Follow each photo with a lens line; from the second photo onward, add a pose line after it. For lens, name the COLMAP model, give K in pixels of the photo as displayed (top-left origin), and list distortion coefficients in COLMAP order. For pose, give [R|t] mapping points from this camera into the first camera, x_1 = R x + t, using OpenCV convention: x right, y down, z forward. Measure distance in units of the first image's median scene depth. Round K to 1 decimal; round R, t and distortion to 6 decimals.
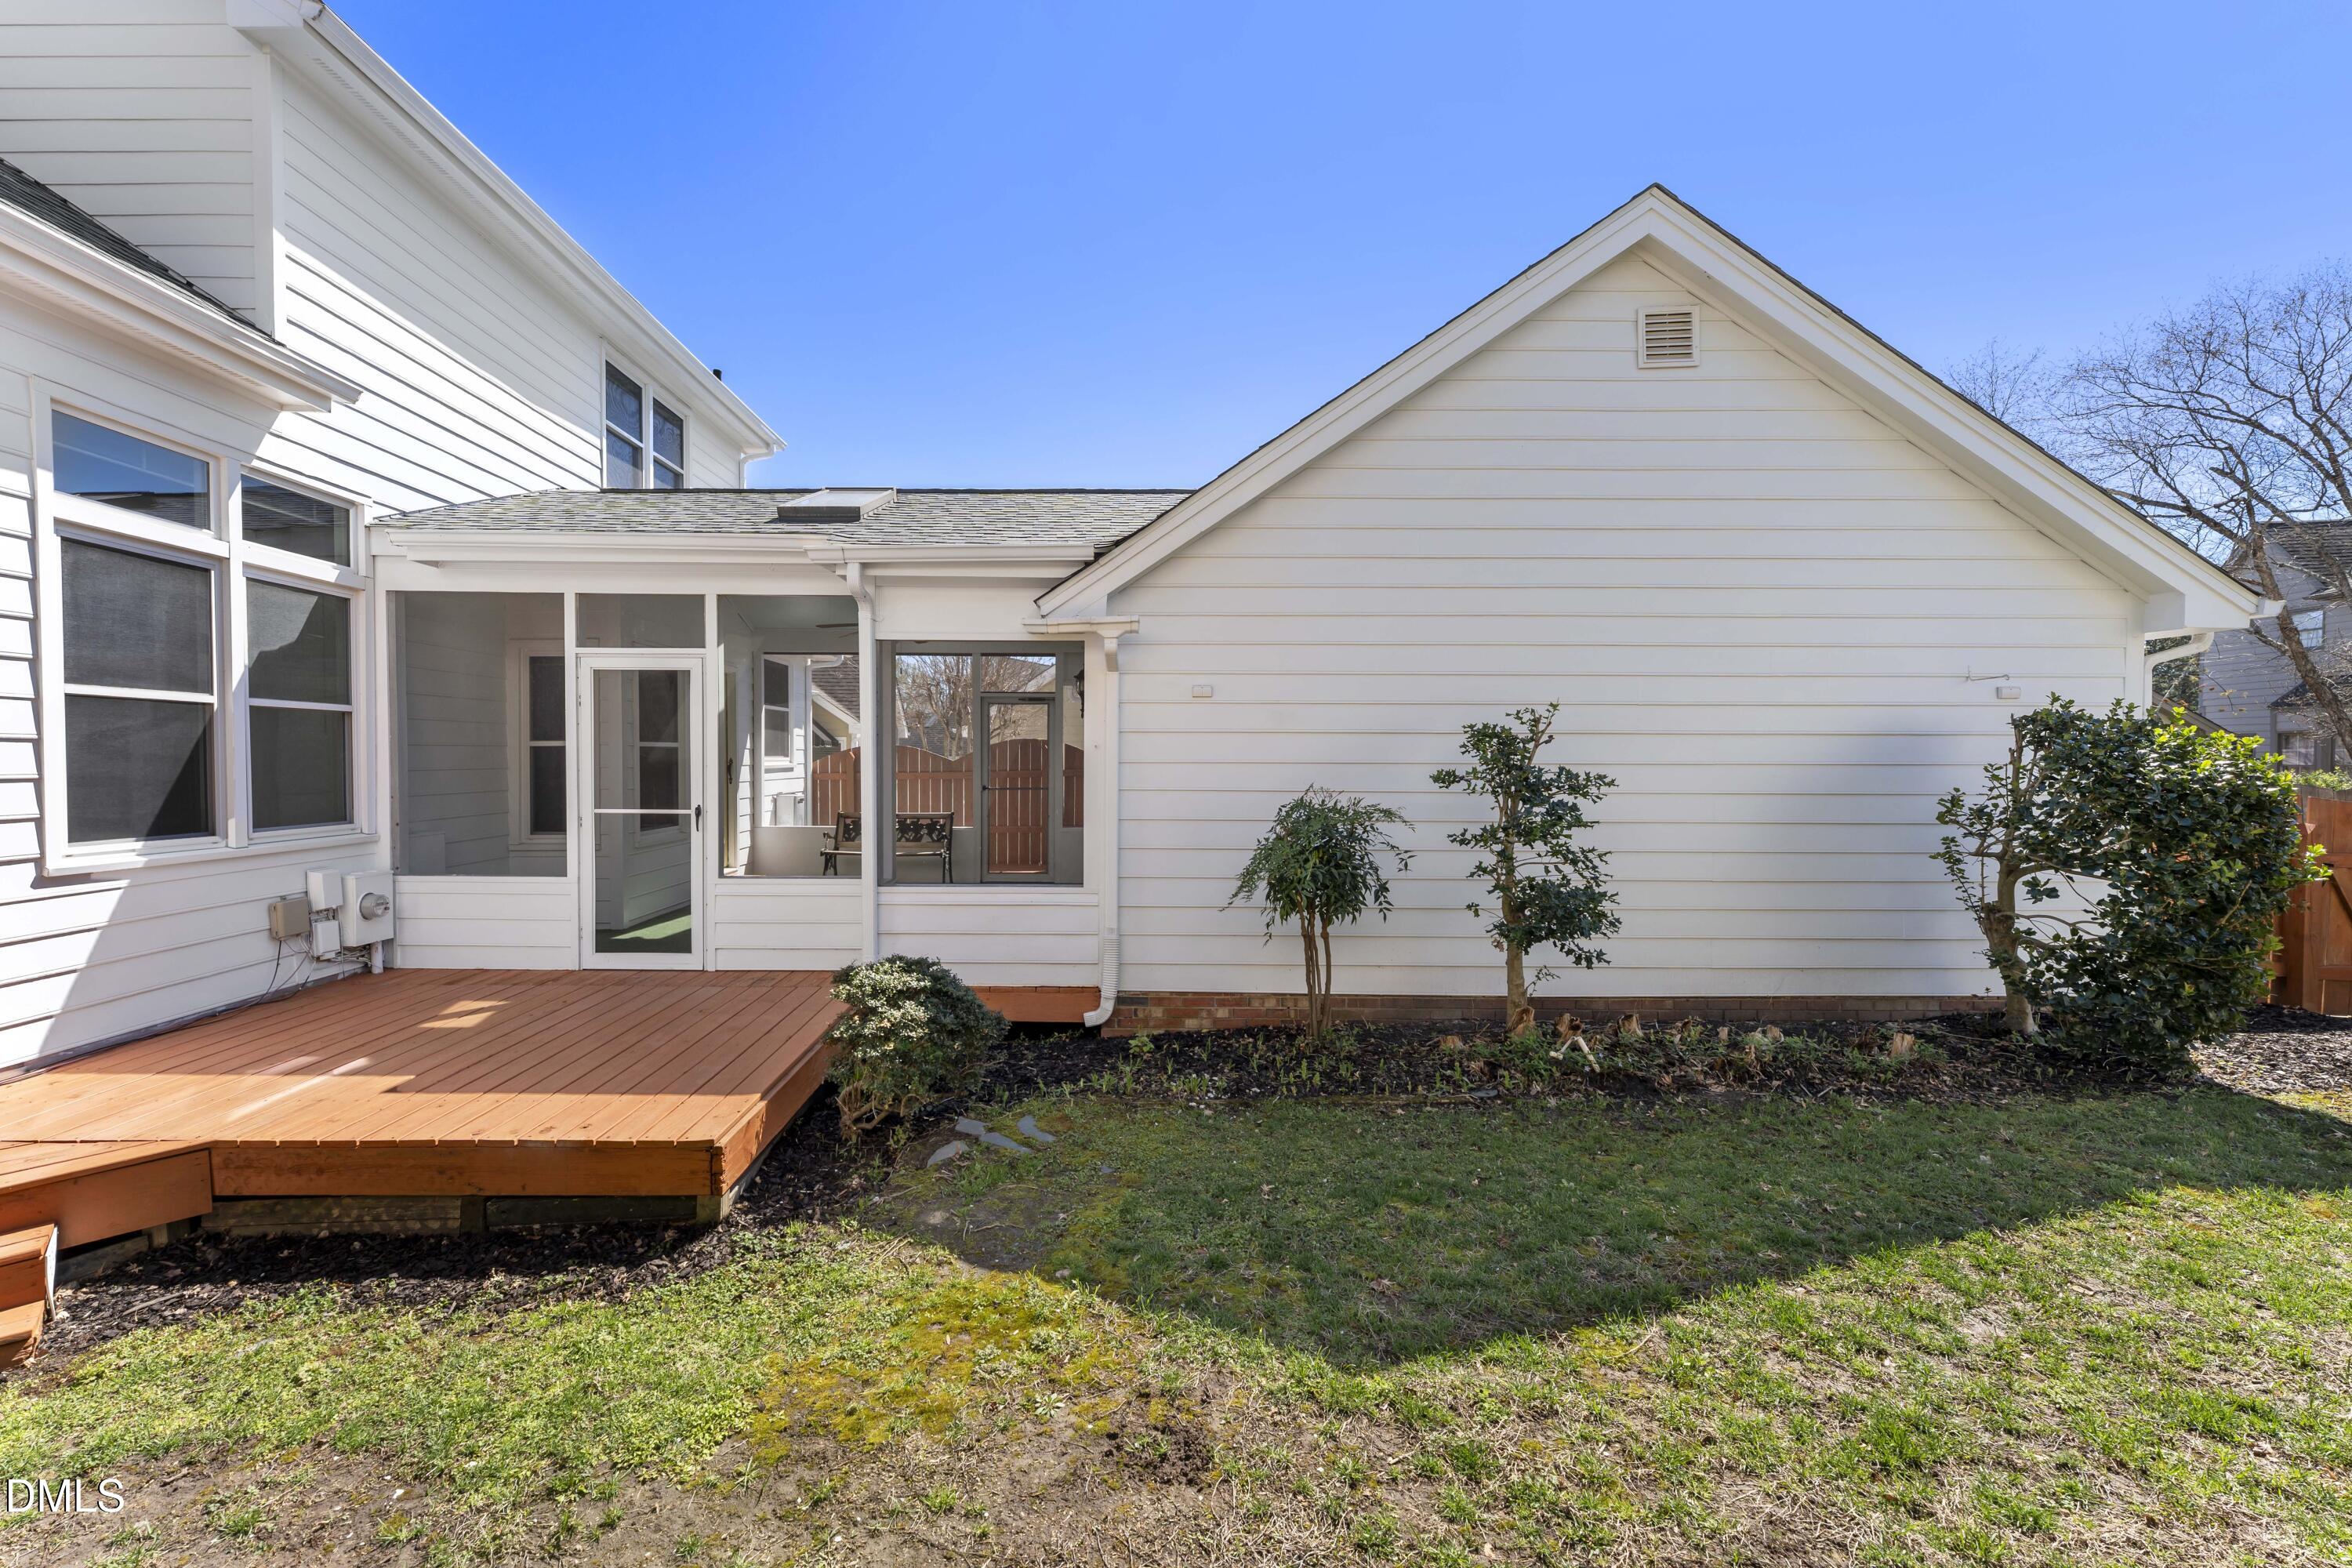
lens RADIAL K [[970.6, 0, 1103.5], [0, 970.6, 775.4], [0, 0, 1]] dist [-0.001271, 0.000095]
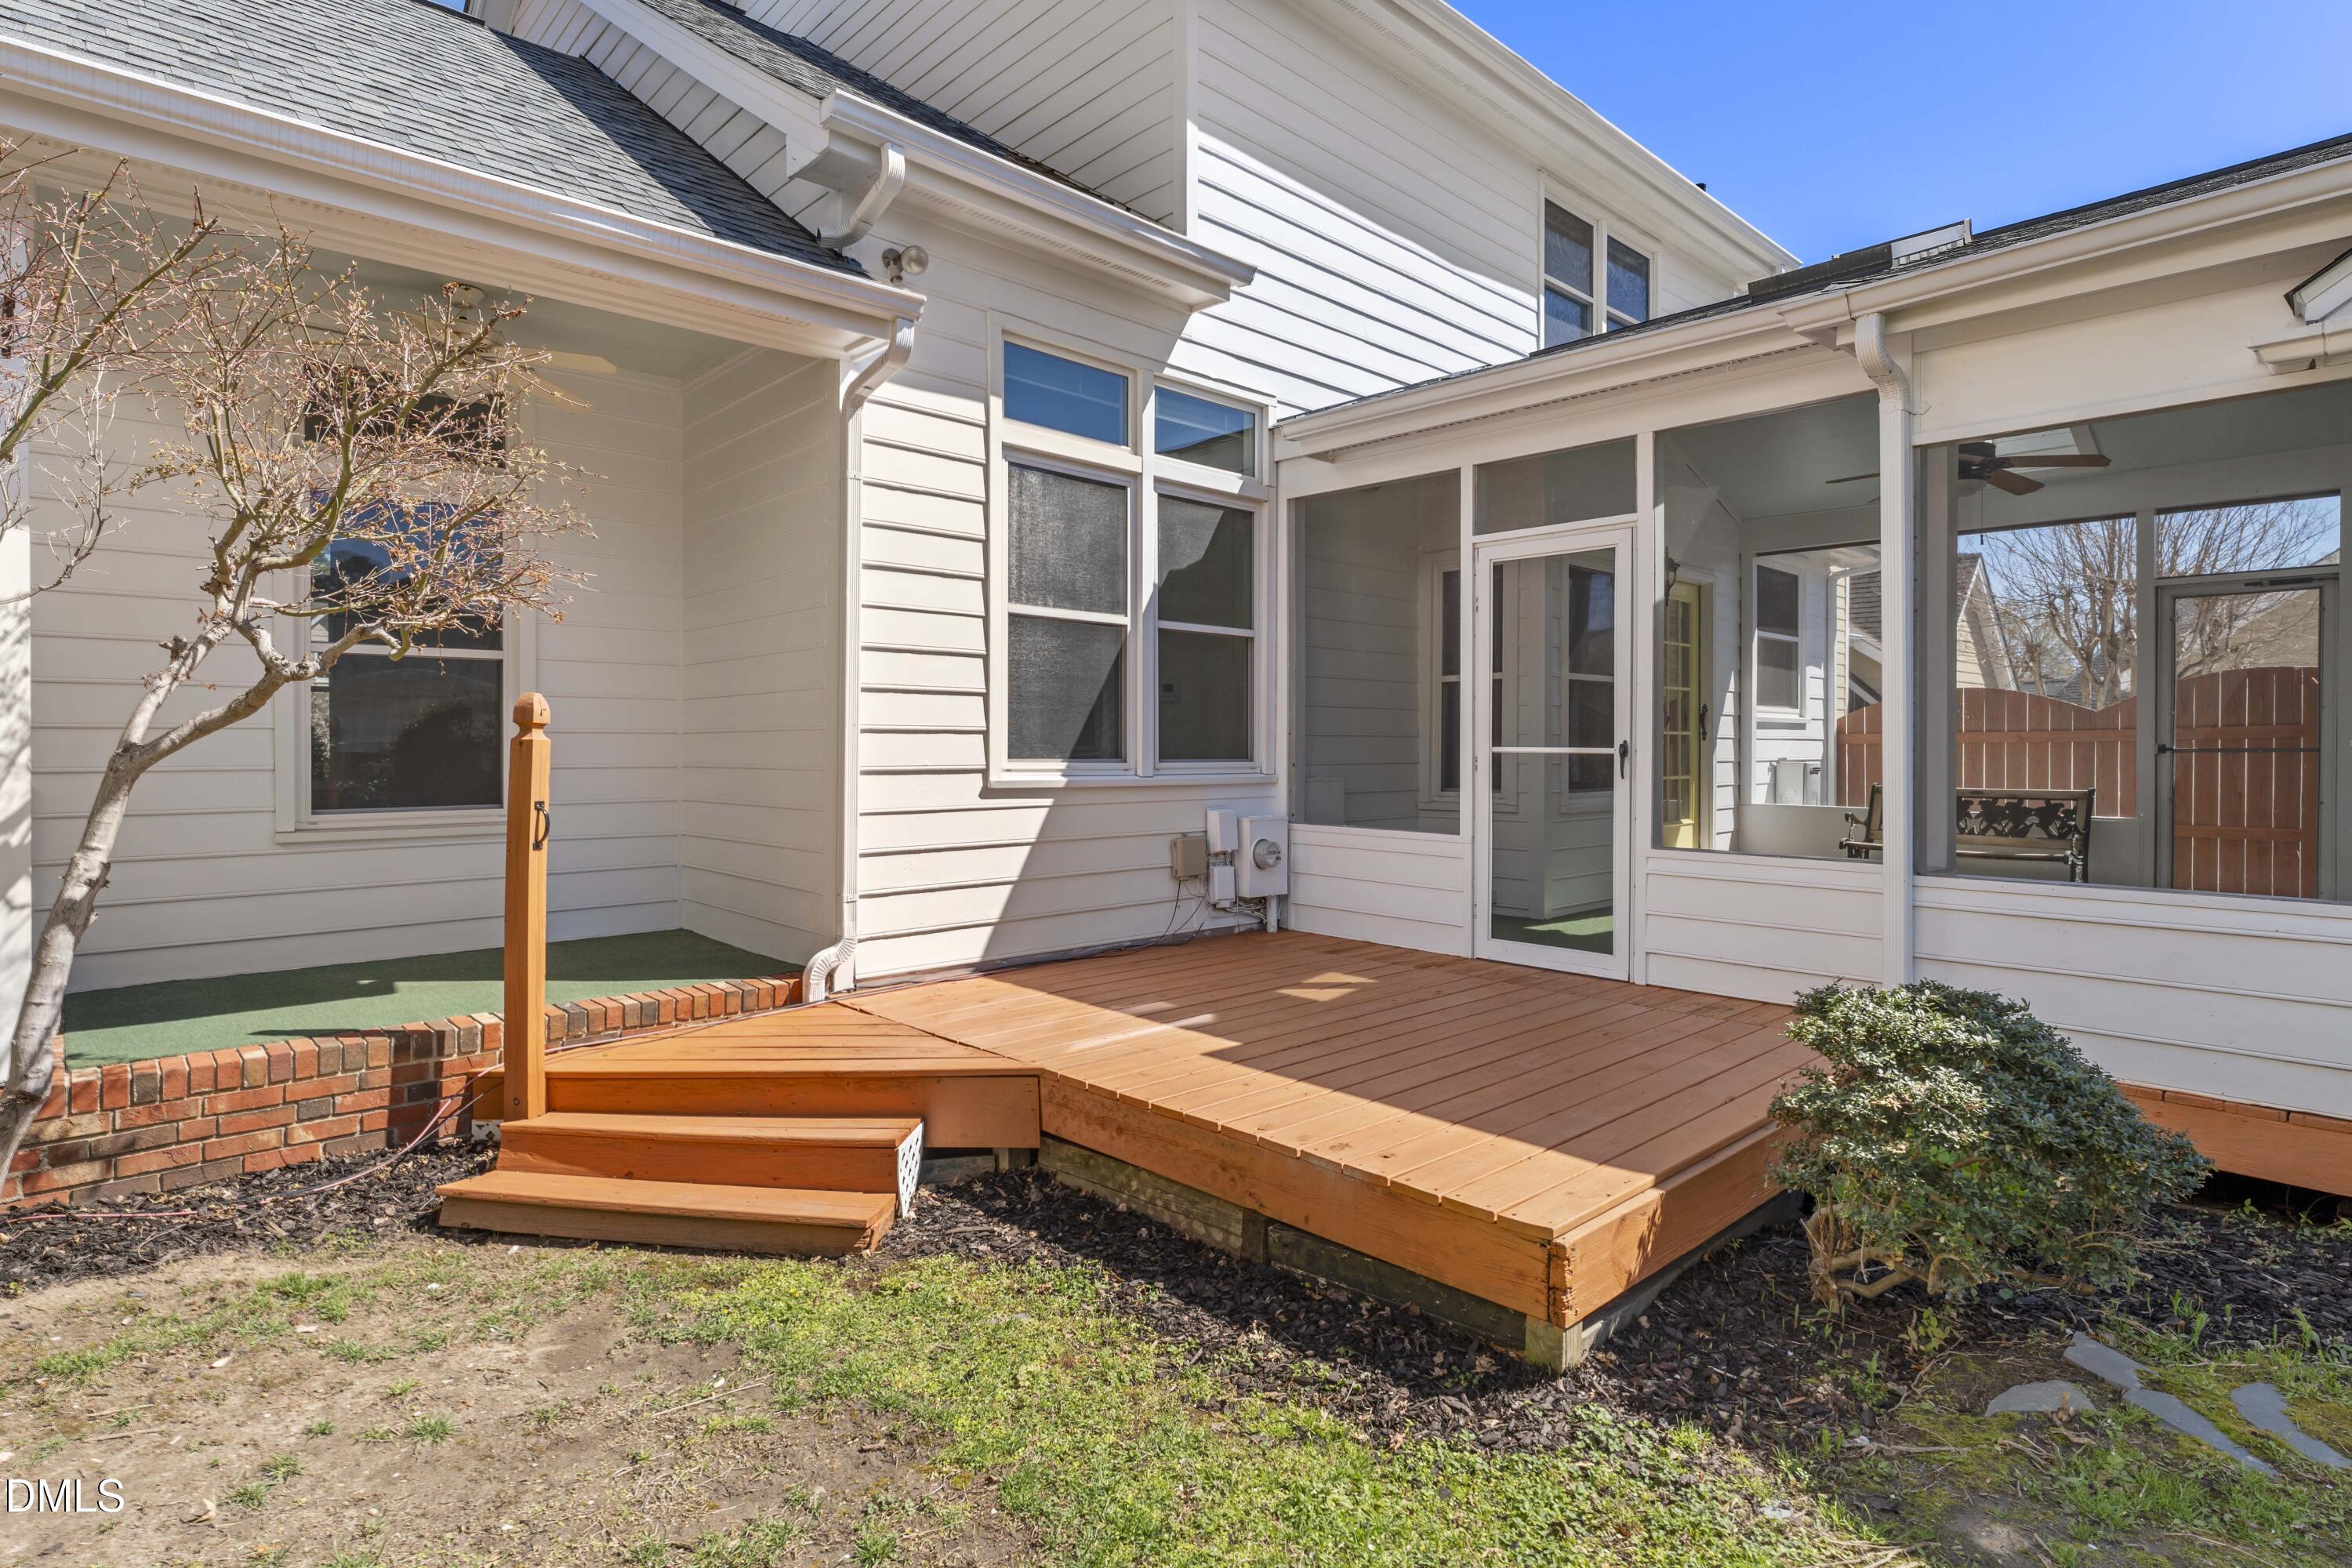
lens RADIAL K [[1202.3, 0, 1174.8], [0, 1202.3, 749.8], [0, 0, 1]] dist [-0.000387, 0.000337]
pose [[0.685455, 0.001073, -0.728114, -0.016899], [-0.015670, 0.999789, -0.013278, 0.066261], [0.727946, 0.020510, 0.685327, 0.224351]]
